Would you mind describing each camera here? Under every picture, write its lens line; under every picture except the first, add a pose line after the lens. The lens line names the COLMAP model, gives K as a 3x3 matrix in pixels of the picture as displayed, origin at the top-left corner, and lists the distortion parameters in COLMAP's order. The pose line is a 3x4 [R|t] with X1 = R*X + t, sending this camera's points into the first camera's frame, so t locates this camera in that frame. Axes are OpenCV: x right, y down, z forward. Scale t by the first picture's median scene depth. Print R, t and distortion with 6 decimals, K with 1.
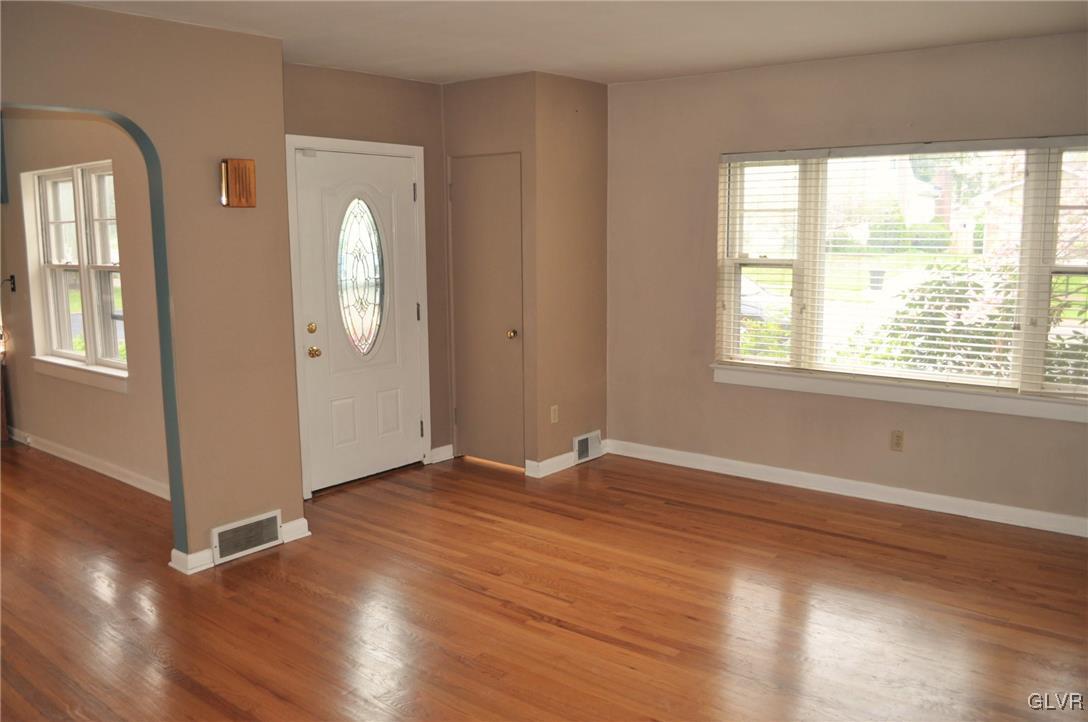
lens RADIAL K [[856.5, 0, 544.0], [0, 856.5, 361.0], [0, 0, 1]] dist [-0.069145, -0.001720]
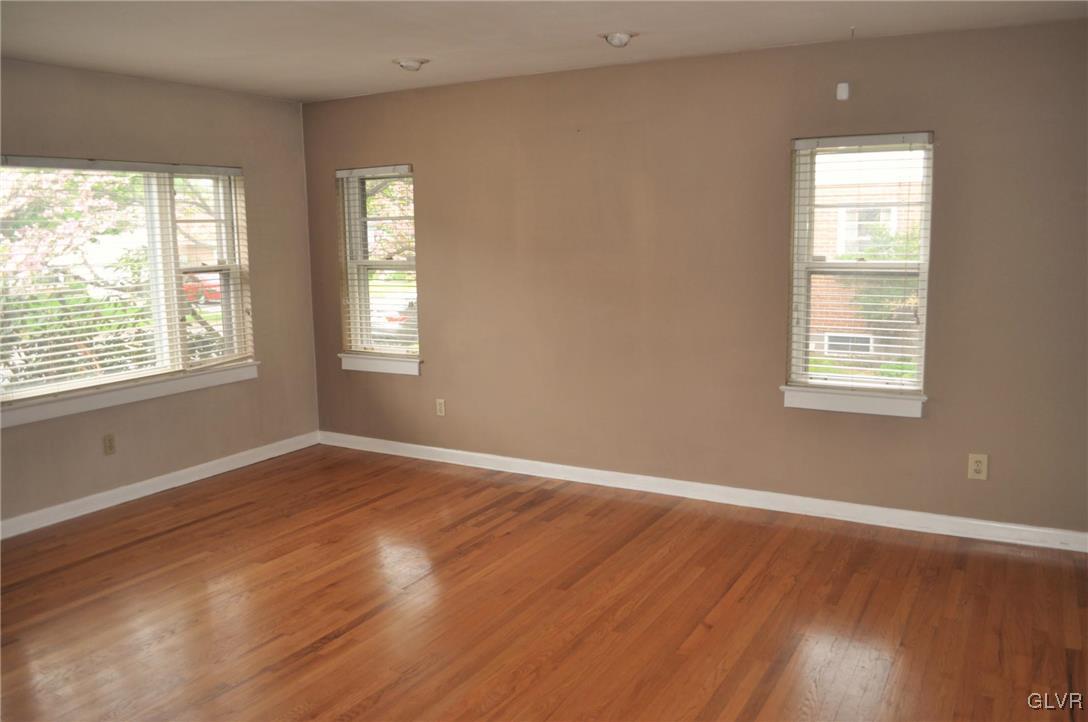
lens RADIAL K [[856.5, 0, 544.0], [0, 856.5, 361.0], [0, 0, 1]] dist [-0.069145, -0.001720]
pose [[-0.145132, -0.137209, 0.979852, -0.756251], [0.161176, 0.973831, 0.160239, -0.098258], [-0.976196, 0.181184, -0.119220, 0.659540]]
